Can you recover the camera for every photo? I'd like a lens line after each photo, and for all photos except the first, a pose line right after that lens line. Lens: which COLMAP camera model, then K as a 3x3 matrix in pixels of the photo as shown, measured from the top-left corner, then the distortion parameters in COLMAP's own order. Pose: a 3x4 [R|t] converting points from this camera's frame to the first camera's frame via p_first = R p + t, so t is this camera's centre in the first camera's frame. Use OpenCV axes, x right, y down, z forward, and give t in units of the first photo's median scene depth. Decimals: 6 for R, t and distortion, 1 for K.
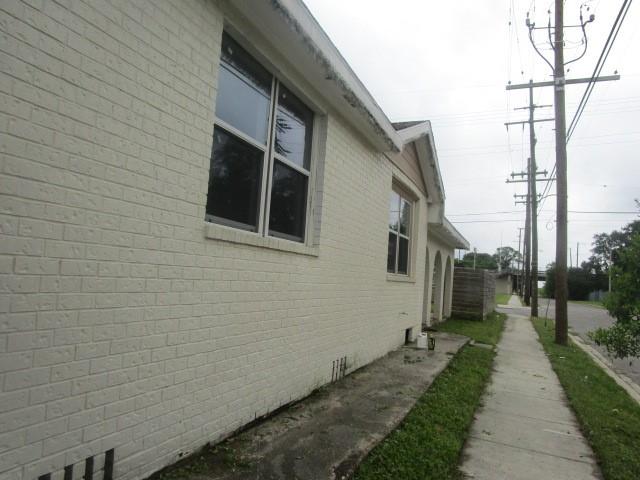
lens RADIAL K [[455.0, 0, 320.0], [0, 455.0, 240.0], [0, 0, 1]] dist [-0.026557, 0.003292]
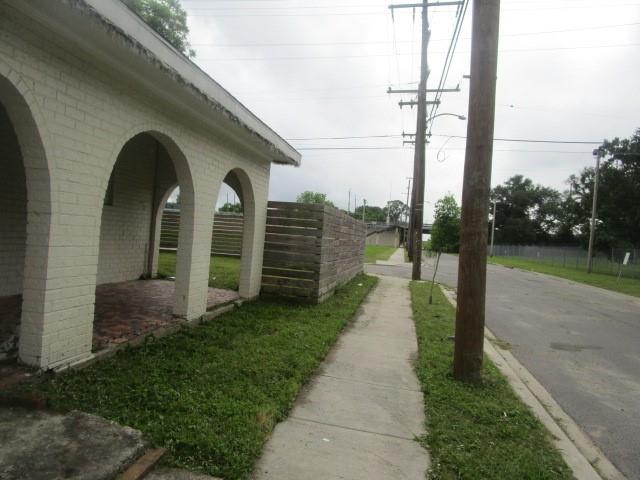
lens RADIAL K [[455.0, 0, 320.0], [0, 455.0, 240.0], [0, 0, 1]] dist [-0.026557, 0.003292]
pose [[0.975195, 0.003837, 0.221314, 0.049573], [-0.026997, 0.994447, 0.101720, 0.010705], [-0.219695, -0.105172, 0.969883, 0.101316]]
